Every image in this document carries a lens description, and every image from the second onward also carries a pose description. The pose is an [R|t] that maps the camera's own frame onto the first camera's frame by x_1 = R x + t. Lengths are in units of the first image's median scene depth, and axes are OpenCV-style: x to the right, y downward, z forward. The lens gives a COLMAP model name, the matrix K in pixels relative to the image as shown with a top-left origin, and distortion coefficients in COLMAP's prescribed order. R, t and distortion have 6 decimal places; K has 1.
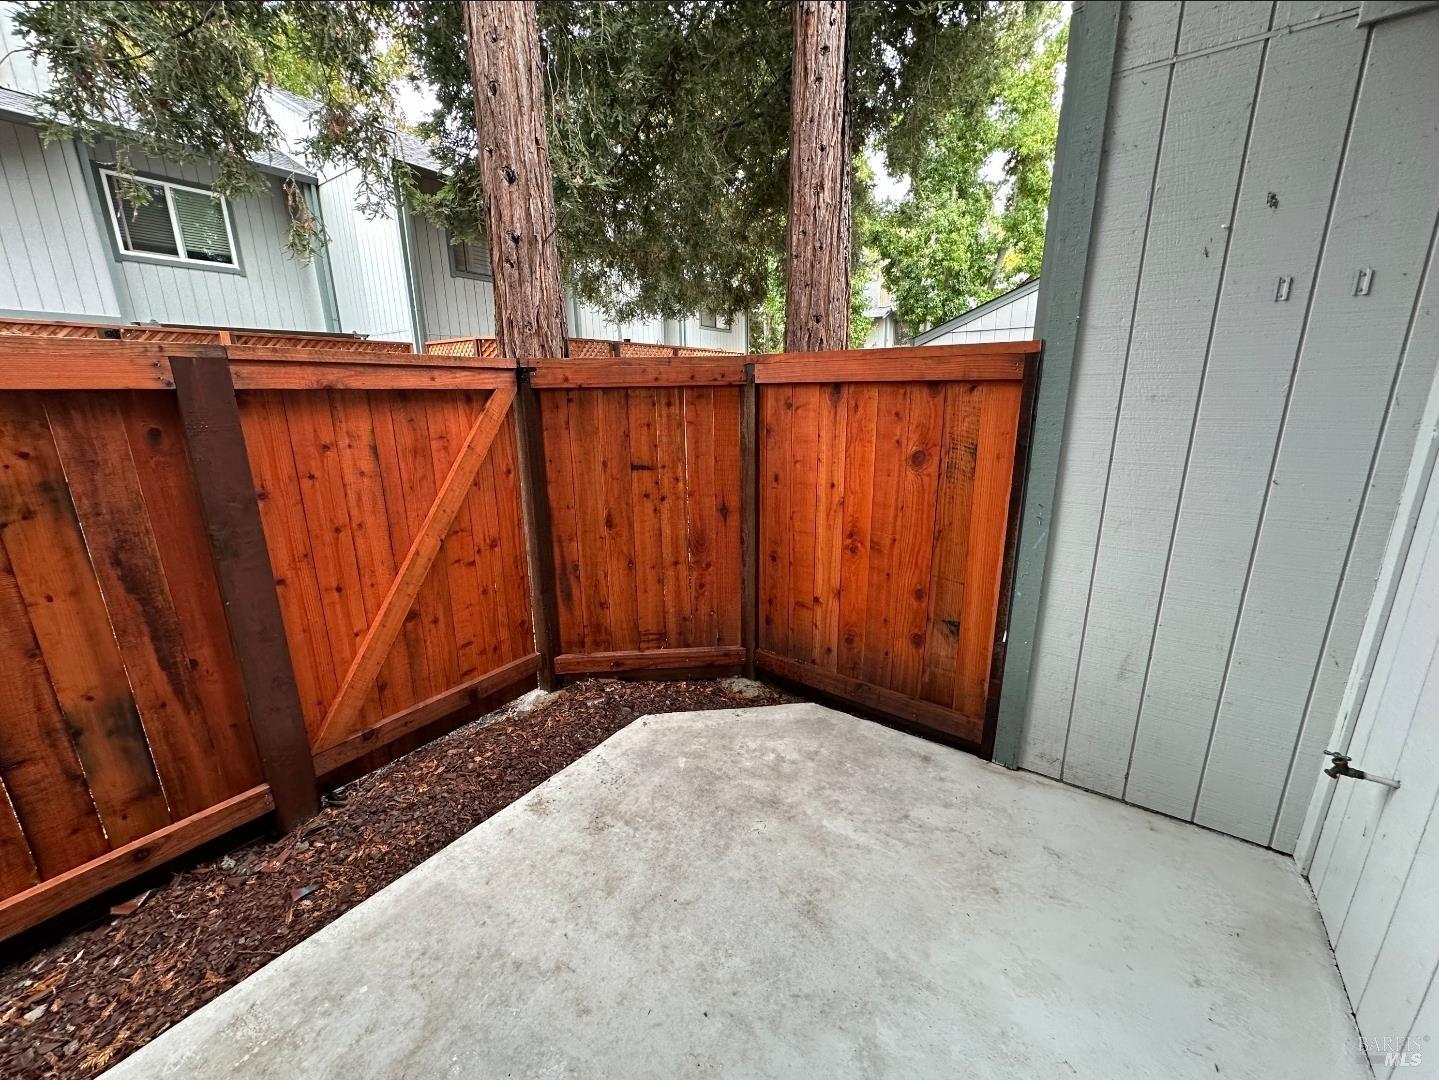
lens RADIAL K [[572.8, 0, 719.7], [0, 572.8, 539.4], [0, 0, 1]] dist [-0.001519, 0.000270]
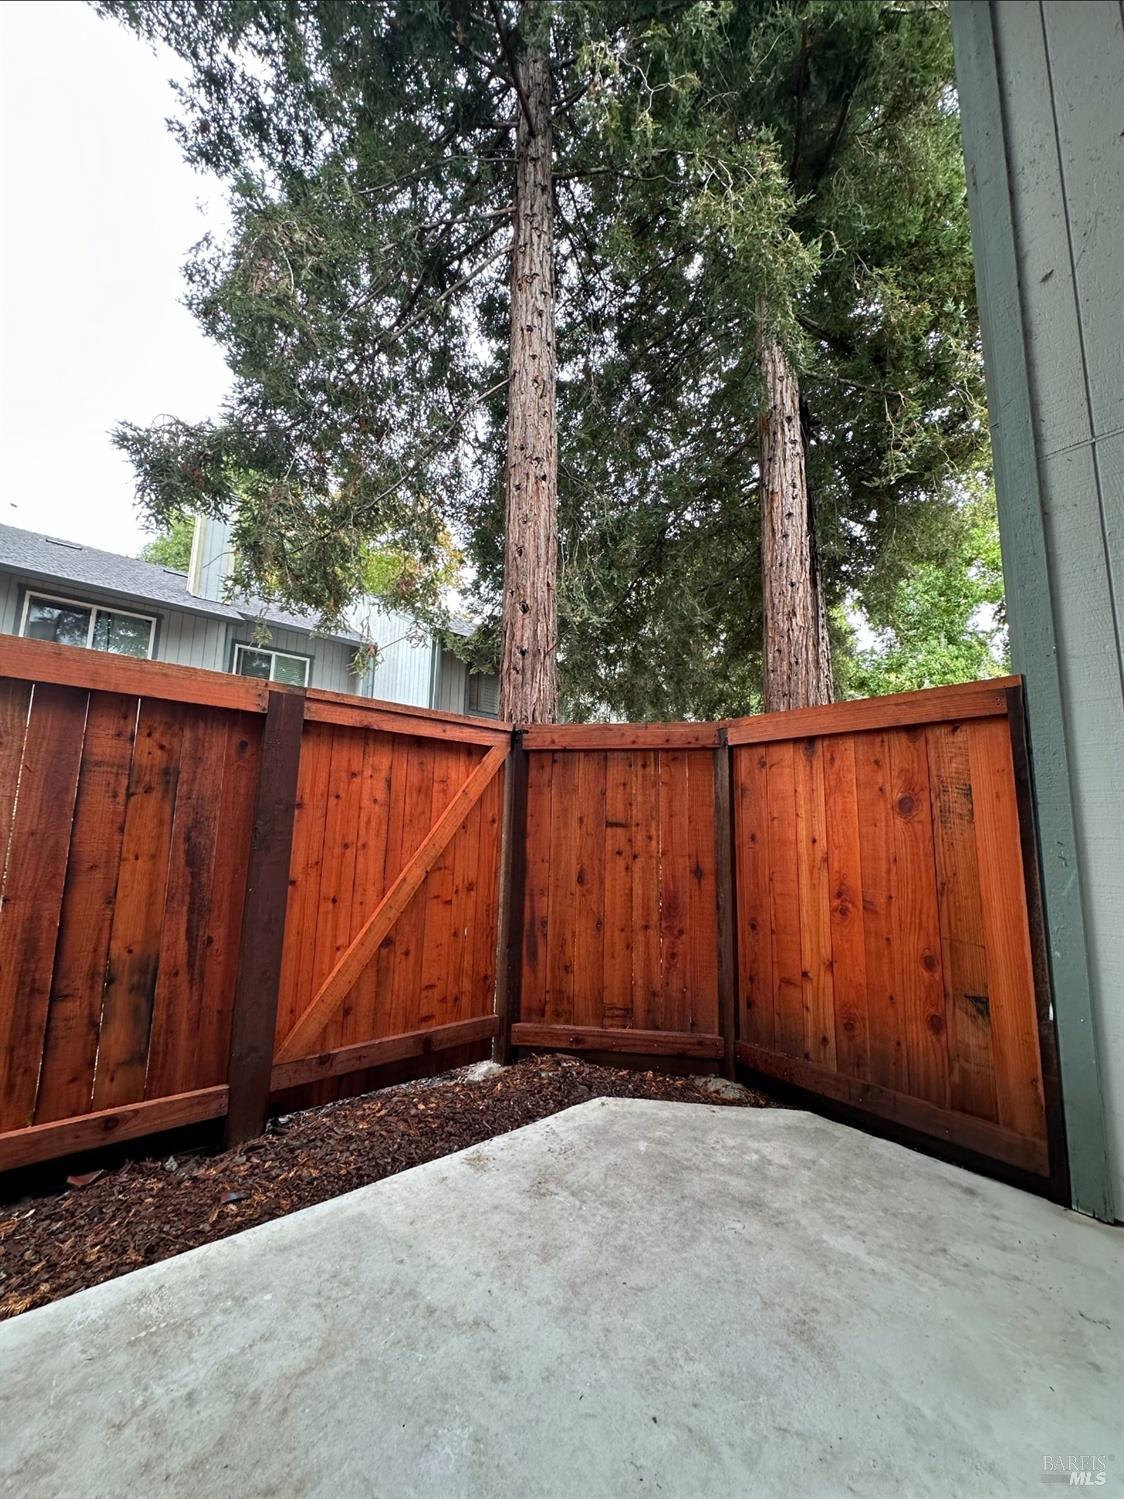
lens RADIAL K [[596.6, 0, 563.6], [0, 596.6, 748.4], [0, 0, 1]] dist [-0.001519, 0.000270]
pose [[0.972937, -0.001157, -0.231069, 0.024598], [-0.089497, 0.920051, -0.381440, 0.200622], [0.213036, 0.391797, 0.895048, -0.040169]]
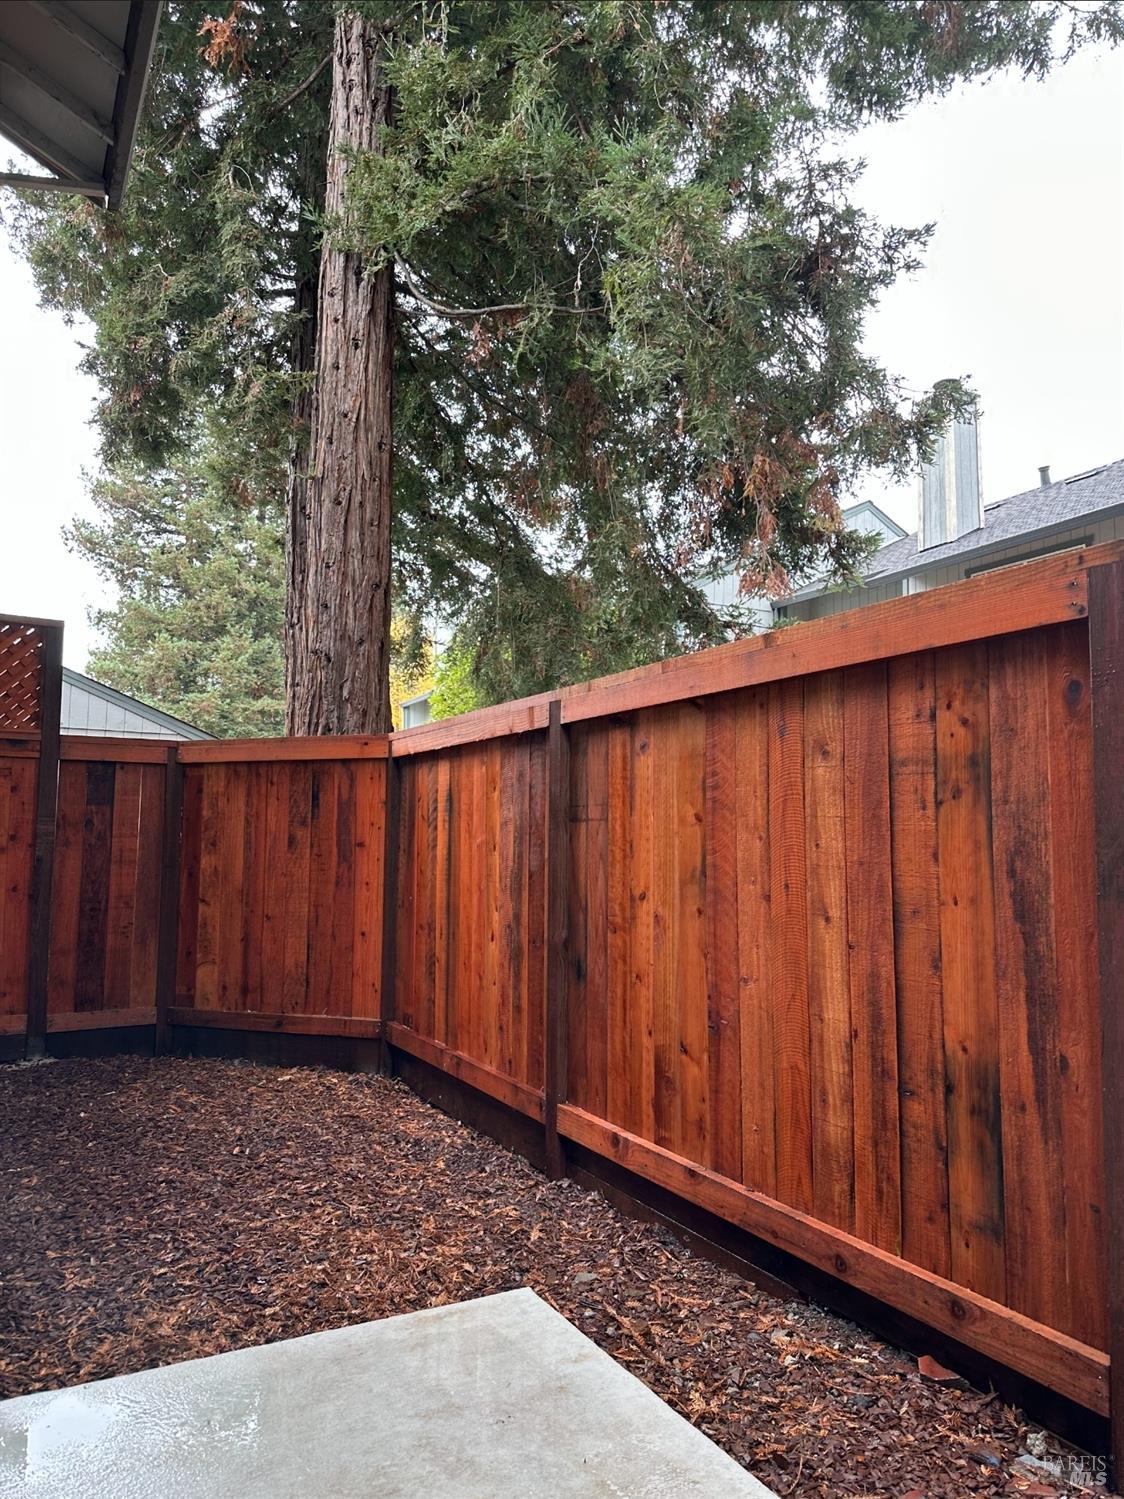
lens RADIAL K [[1059.2, 0, 548.8], [0, 1059.2, 738.6], [0, 0, 1]] dist [0.014377, -0.027093]
pose [[-0.459440, -0.074353, -0.885091, 0.268235], [-0.221064, 0.974705, 0.032871, -0.026128], [0.860259, 0.210764, -0.464255, 0.774267]]
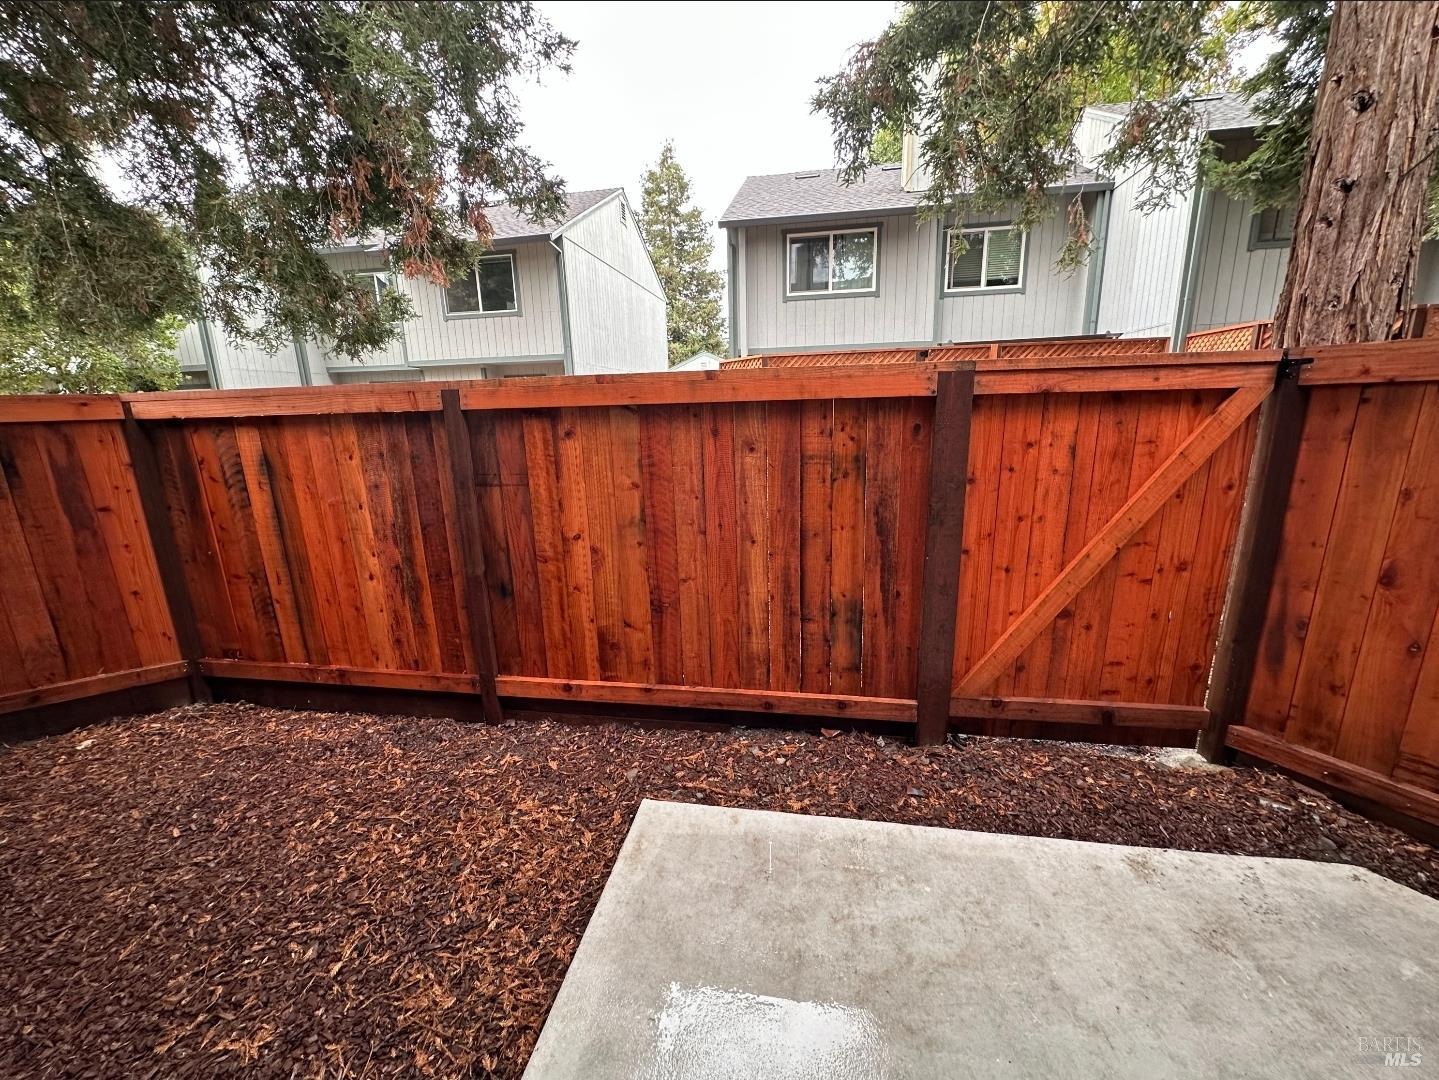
lens RADIAL K [[572.8, 0, 718.6], [0, 572.8, 538.8], [0, 0, 1]] dist [-0.001519, 0.000270]
pose [[0.431513, 0.203691, -0.878810, 0.064744], [-0.204226, 0.970940, 0.124766, 0.002455], [0.878685, 0.125638, 0.460573, -0.027282]]
